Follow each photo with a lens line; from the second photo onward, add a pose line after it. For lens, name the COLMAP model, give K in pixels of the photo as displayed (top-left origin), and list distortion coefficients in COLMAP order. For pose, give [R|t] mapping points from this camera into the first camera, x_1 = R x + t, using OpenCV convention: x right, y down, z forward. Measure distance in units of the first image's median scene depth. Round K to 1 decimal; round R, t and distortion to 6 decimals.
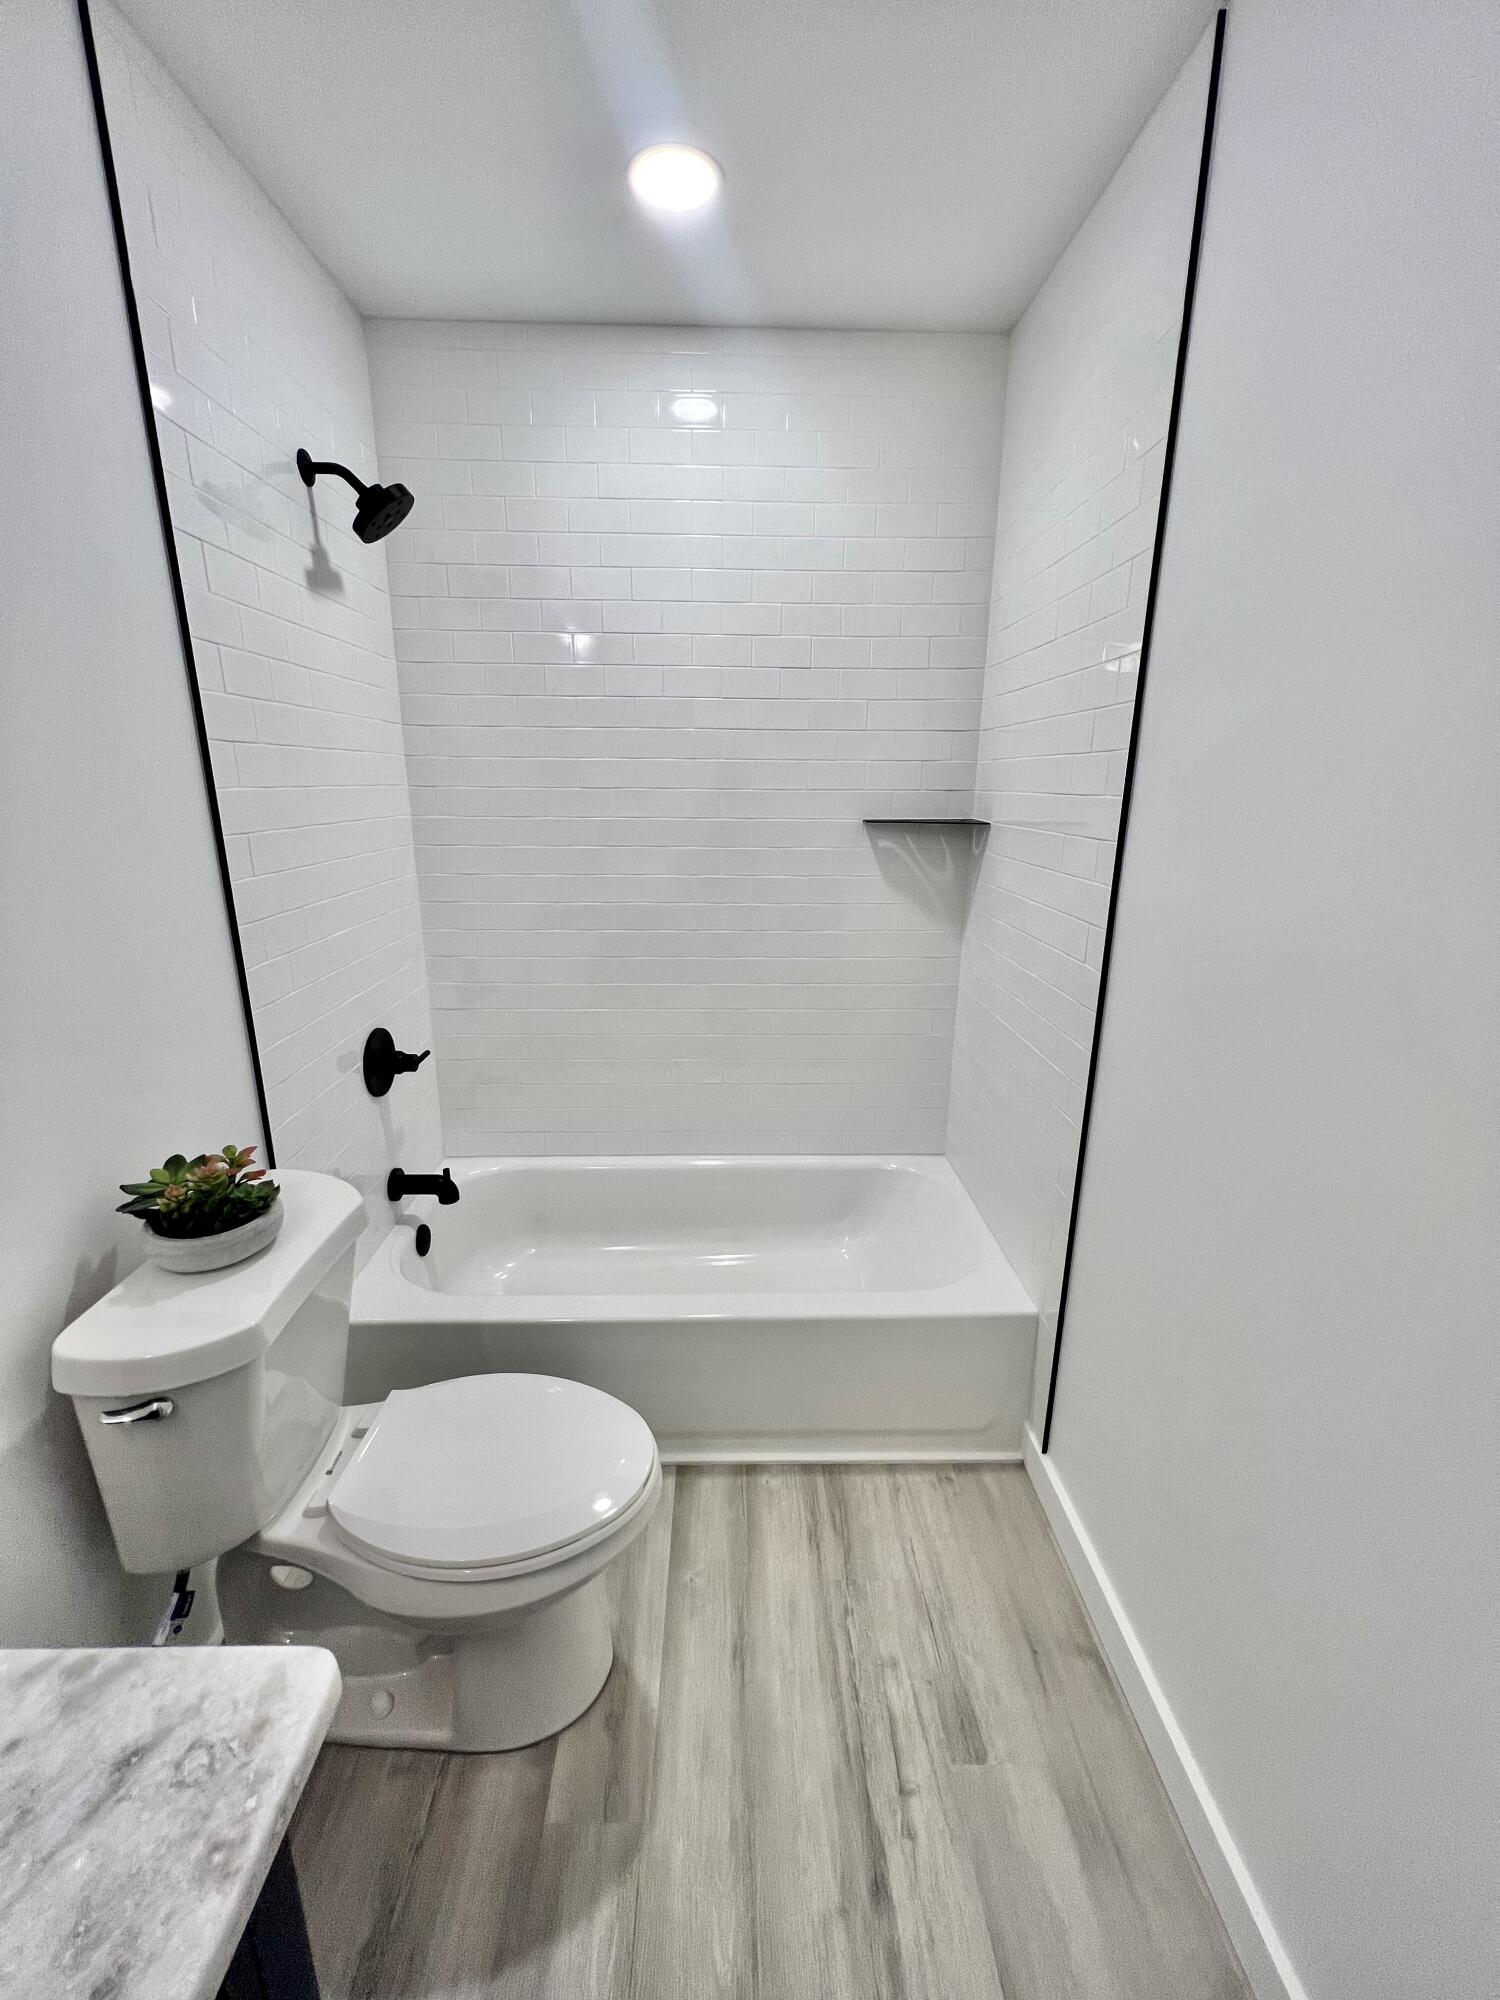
lens RADIAL K [[801.5, 0, 749.7], [0, 801.5, 1000.3], [0, 0, 1]] dist [-0.001031, 0.000420]
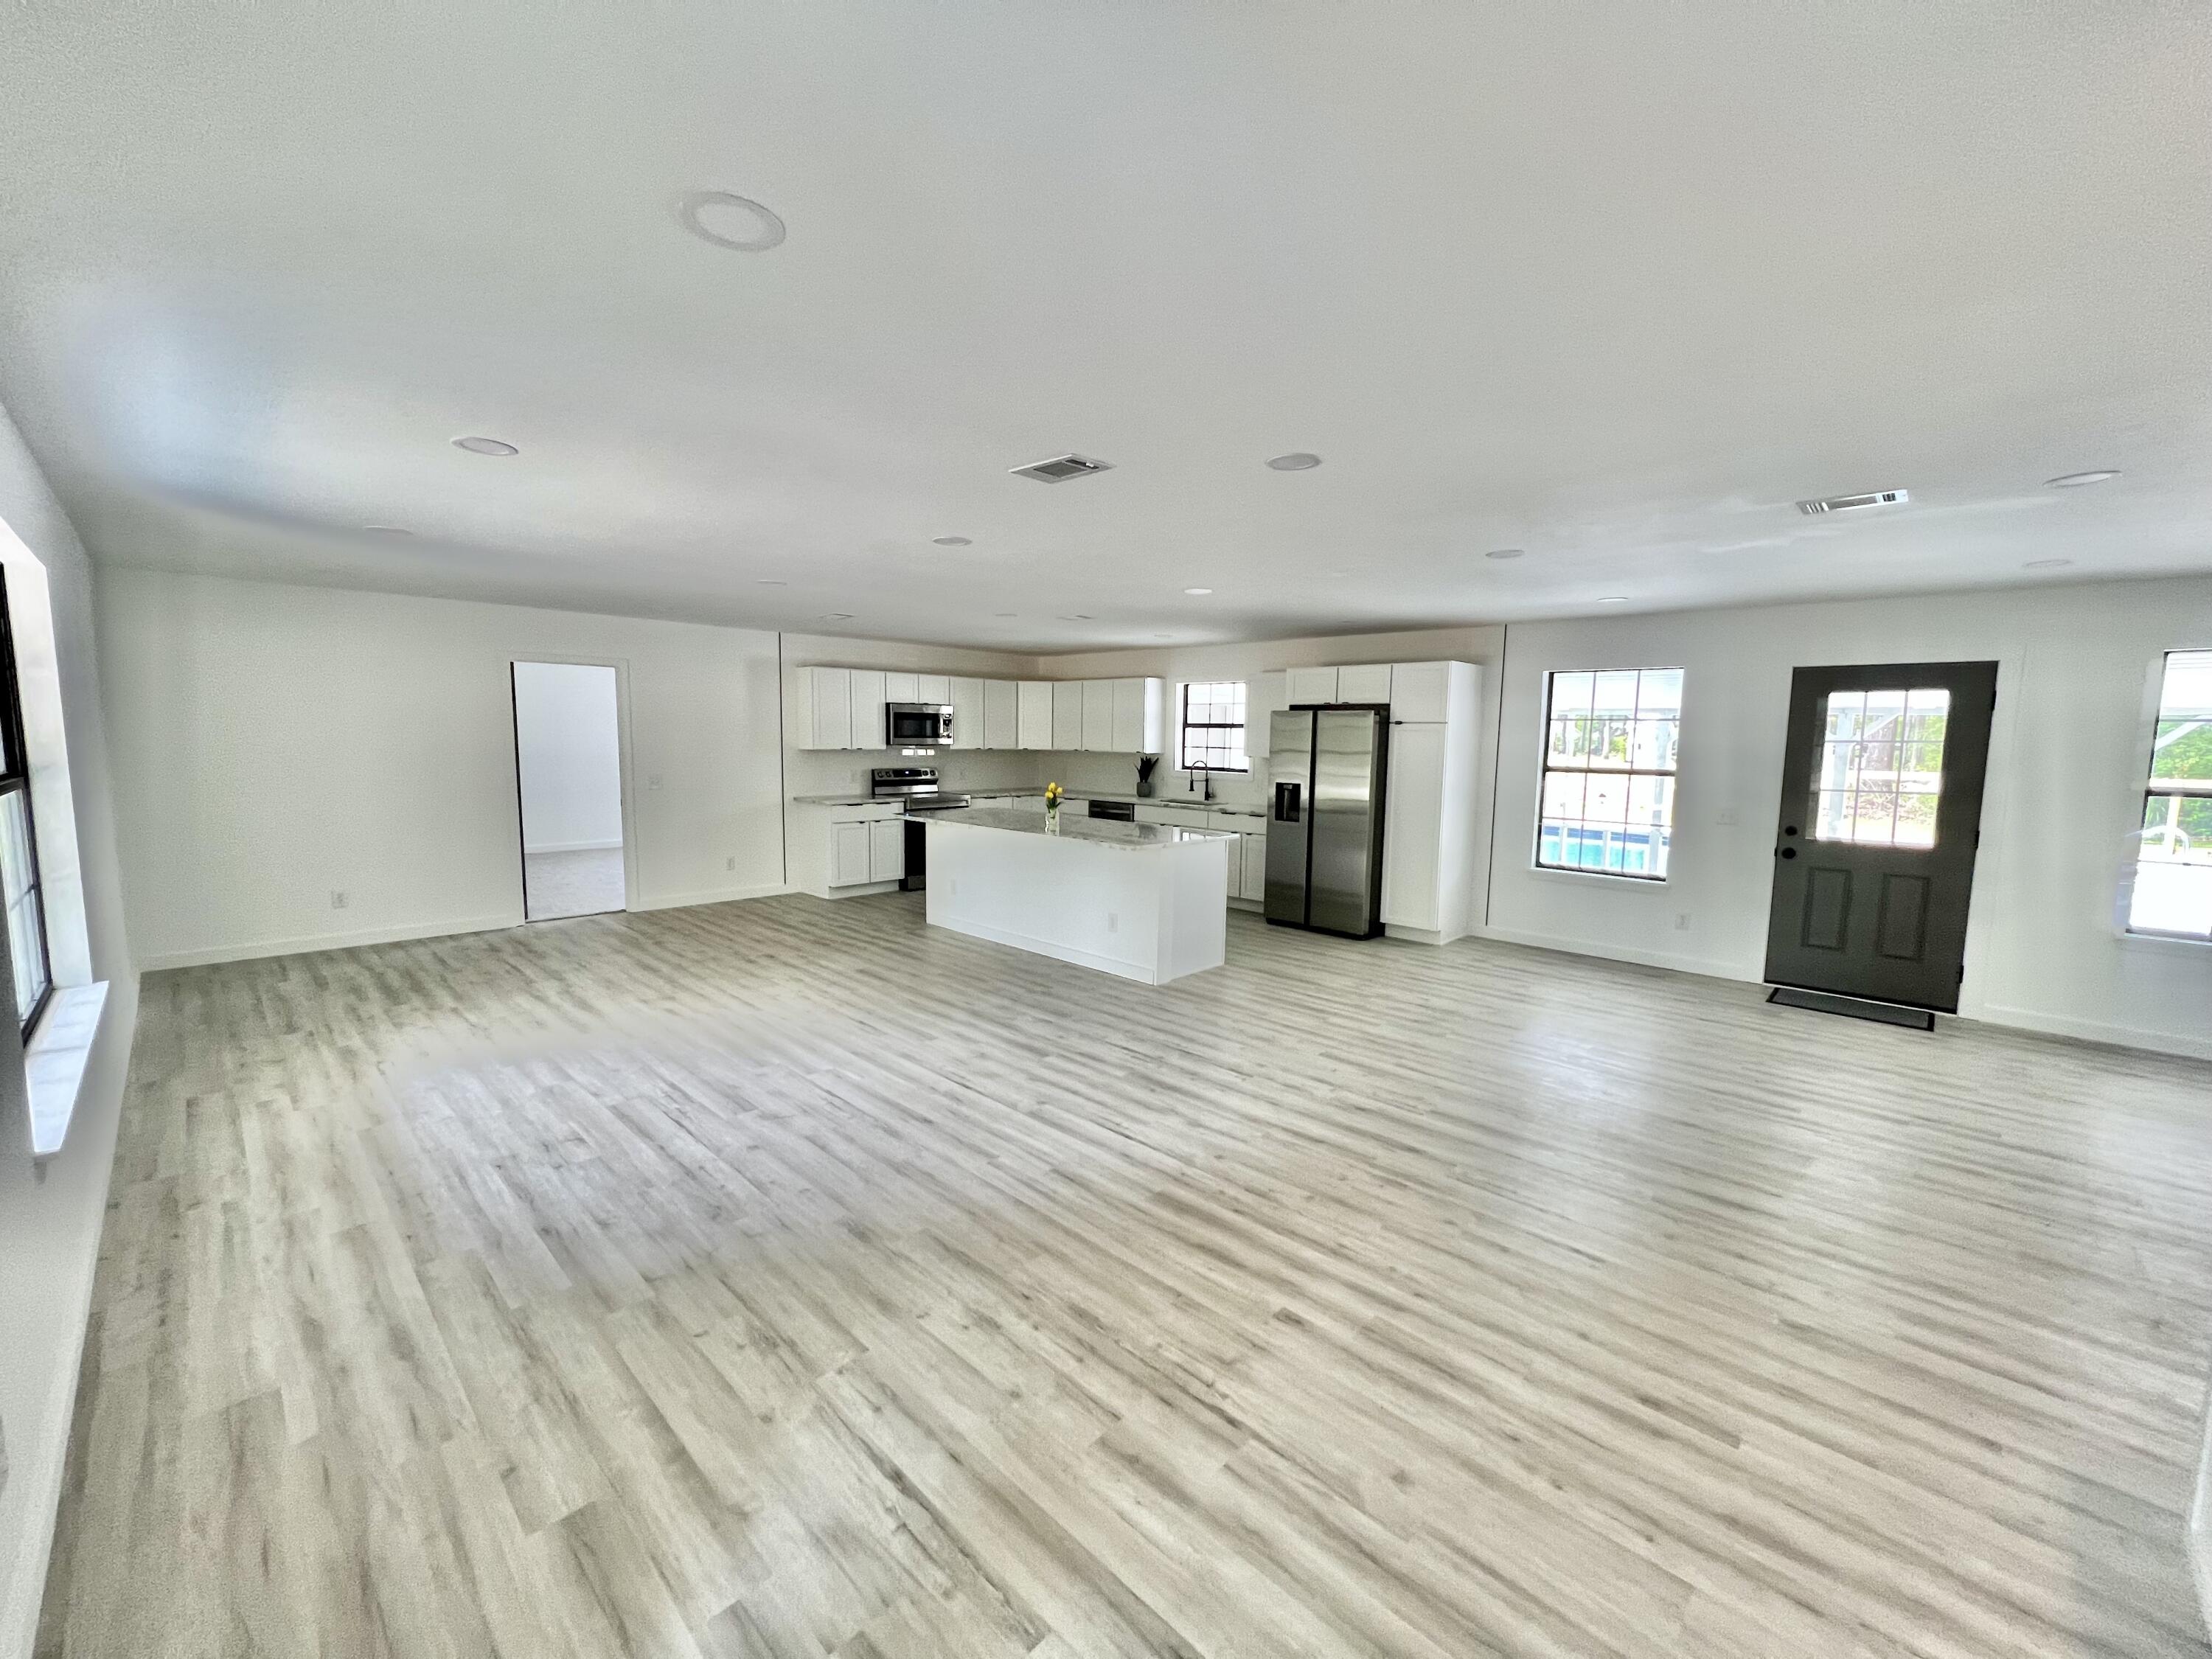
lens RADIAL K [[886.5, 0, 1102.0], [0, 886.5, 824.8], [0, 0, 1]] dist [-0.001031, 0.000420]
pose [[-0.714056, 0.048230, -0.698425, 0.716238], [-0.204993, 0.939495, 0.274458, -0.453279], [0.669404, 0.339151, -0.660965, 1.385914]]
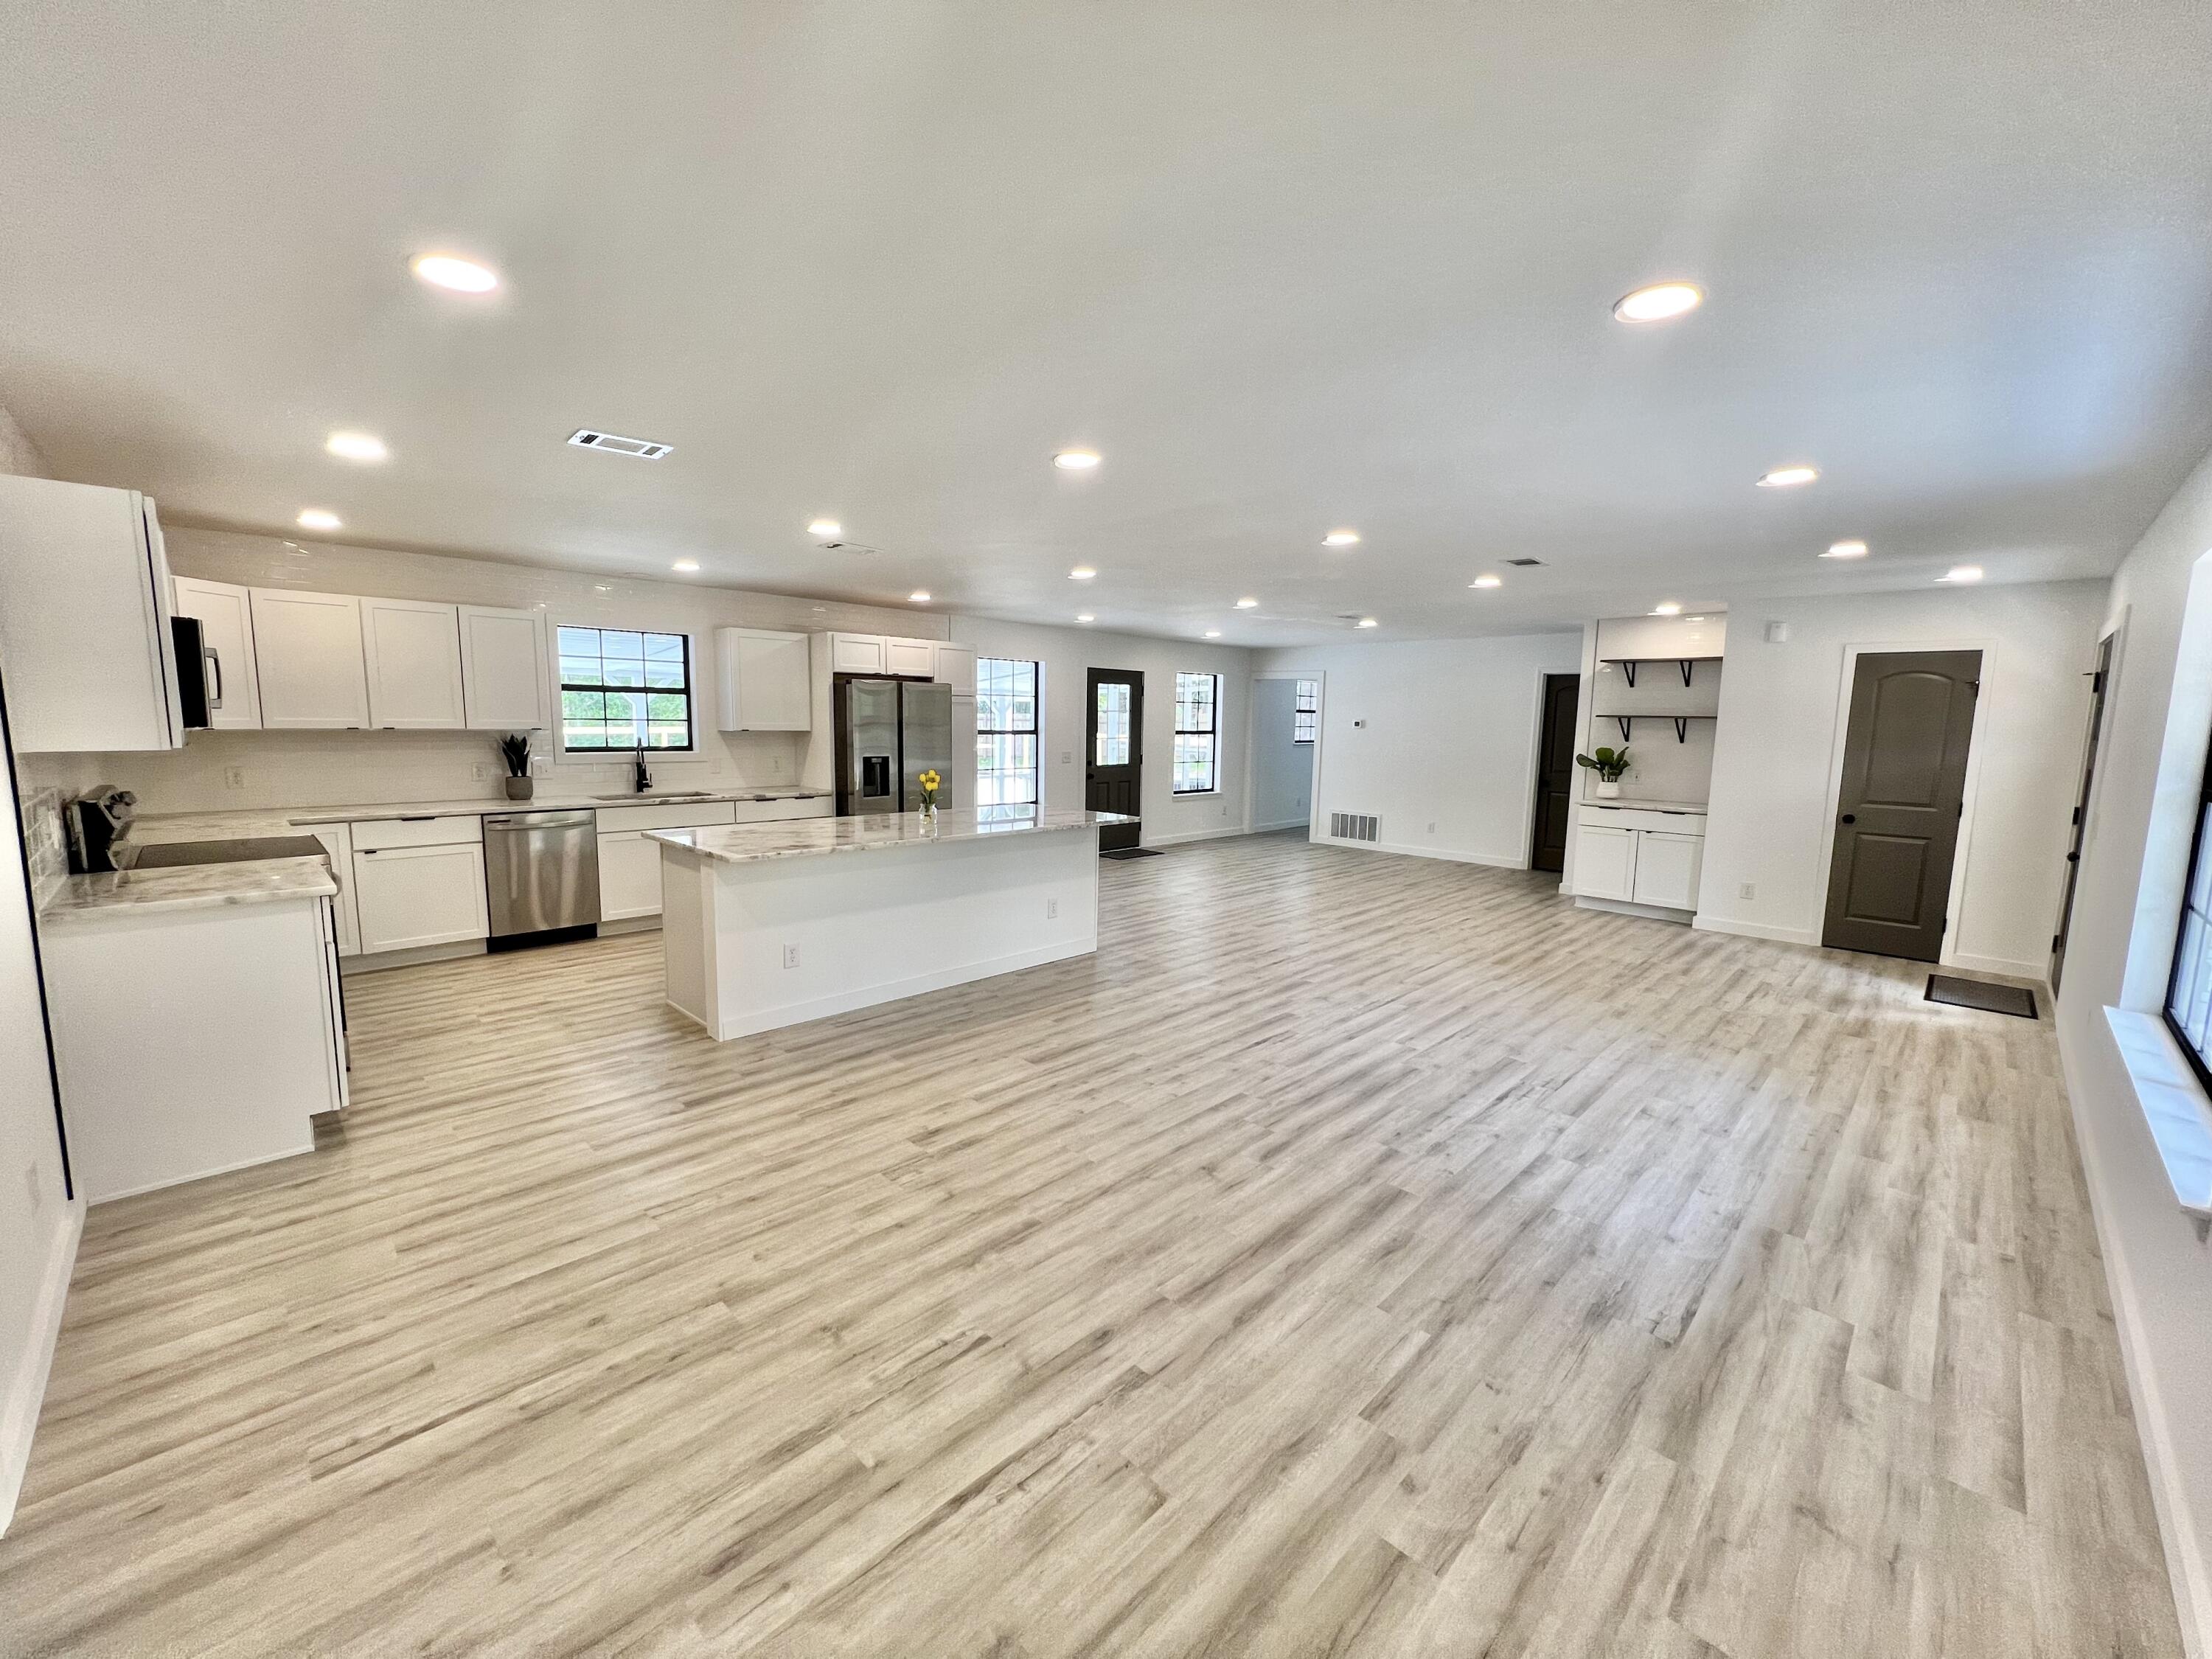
lens RADIAL K [[886.5, 0, 1103.3], [0, 886.5, 828.7], [0, 0, 1]] dist [-0.001031, 0.000420]
pose [[0.689170, 0.092231, -0.718706, 0.767094], [-0.197321, 0.978269, -0.063671, 0.843344], [0.697215, 0.185696, 0.692393, -3.366817]]
